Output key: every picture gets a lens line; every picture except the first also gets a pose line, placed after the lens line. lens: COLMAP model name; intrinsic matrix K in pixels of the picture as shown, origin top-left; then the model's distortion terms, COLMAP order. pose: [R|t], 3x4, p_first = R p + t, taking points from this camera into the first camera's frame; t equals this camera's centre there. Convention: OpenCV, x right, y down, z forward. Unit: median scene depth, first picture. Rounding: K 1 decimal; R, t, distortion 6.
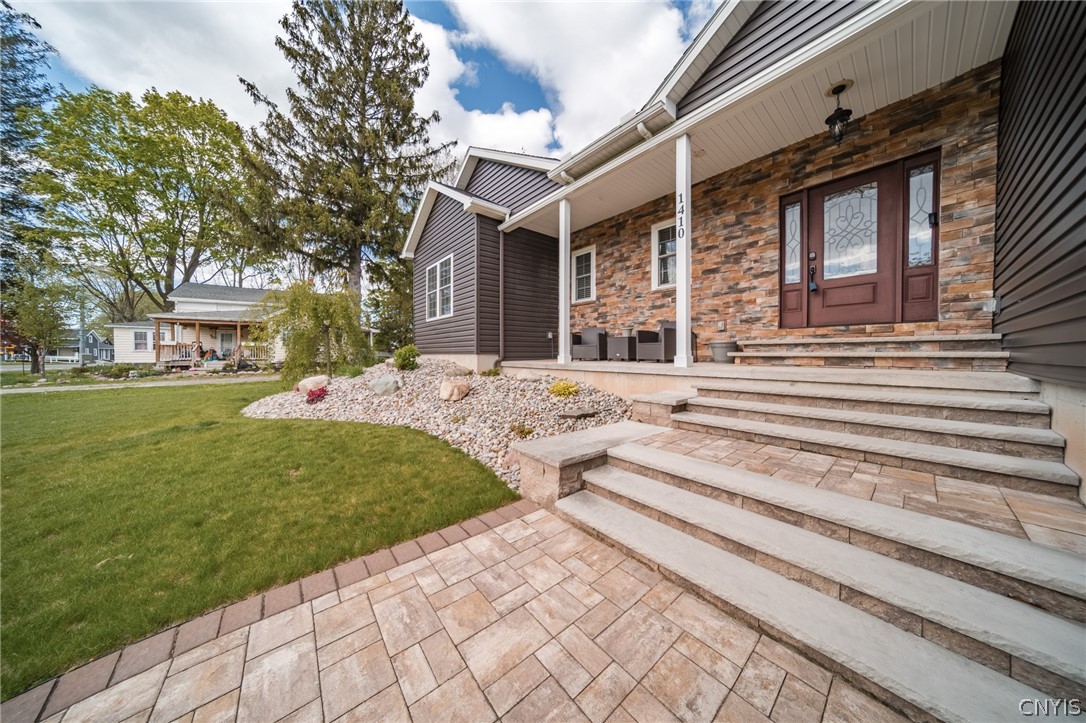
lens RADIAL K [[313.5, 0, 541.8], [0, 313.5, 358.9], [0, 0, 1]] dist [0.001042, 0.000045]
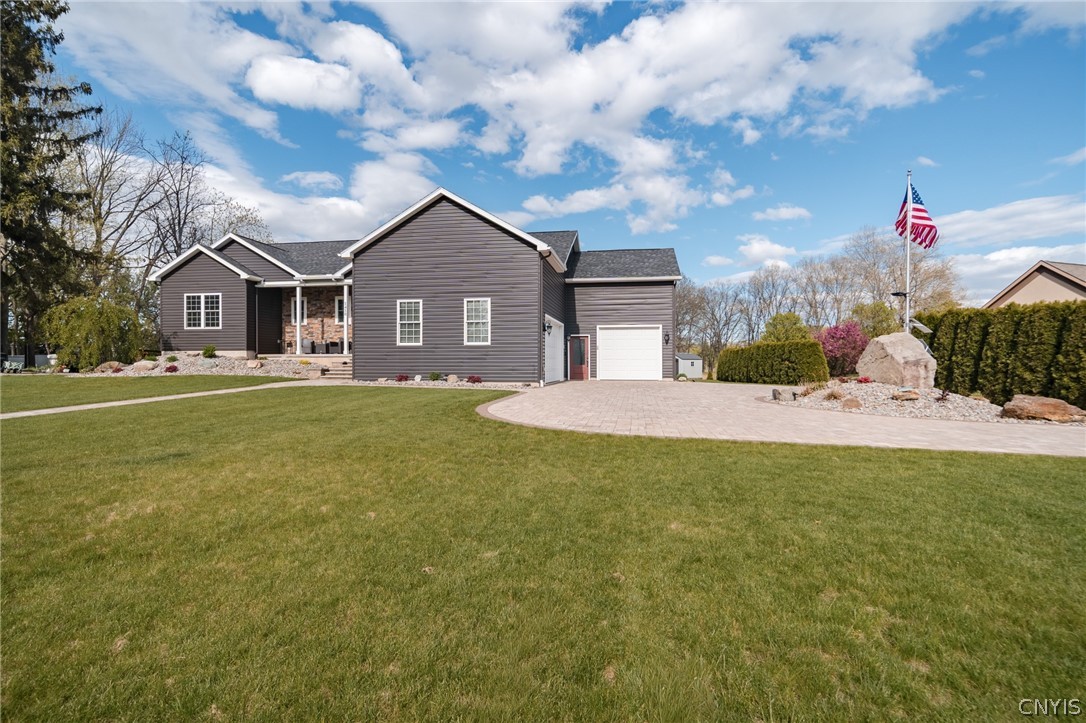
lens RADIAL K [[555.4, 0, 536.7], [0, 555.4, 363.4], [0, 0, 1]] dist [-0.003242, -0.000088]
pose [[0.757398, 0.003152, 0.652946, -1.009471], [0.010814, 0.999791, -0.017370, 0.134543], [-0.652864, 0.020218, 0.757205, -2.590324]]
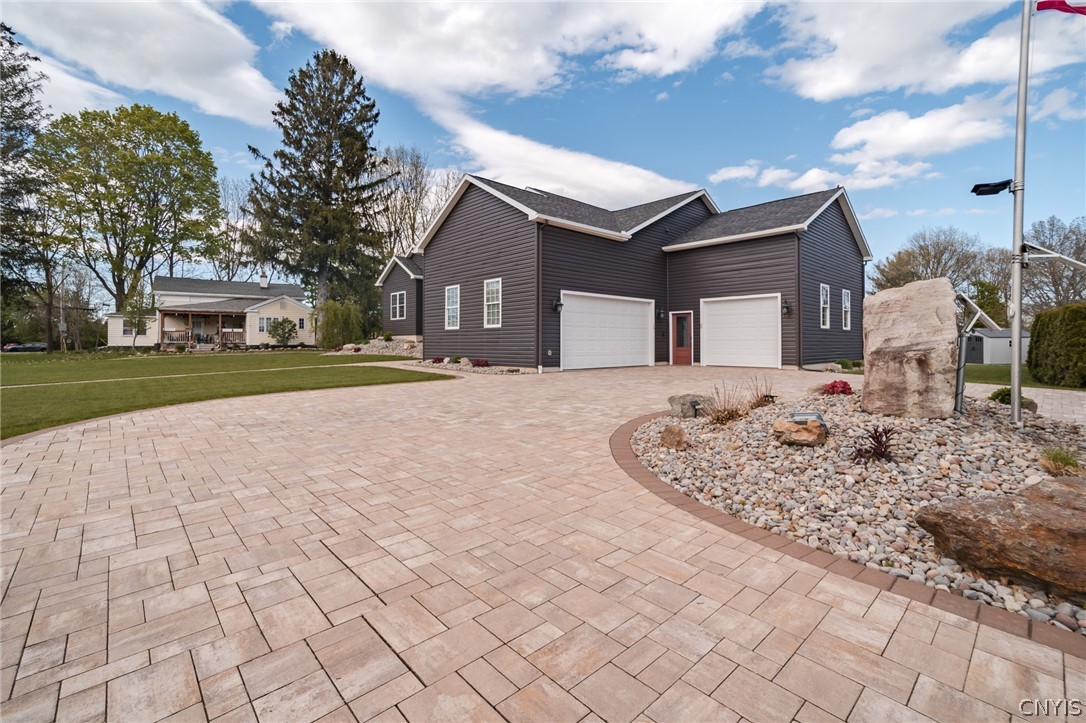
lens RADIAL K [[479.1, 0, 544.7], [0, 479.1, 353.8], [0, 0, 1]] dist [0.009548, 0.001421]
pose [[0.998566, -0.003023, 0.053456, 0.562333], [0.002830, 0.999989, 0.003673, 0.112879], [-0.053467, -0.003517, 0.998563, -2.636783]]
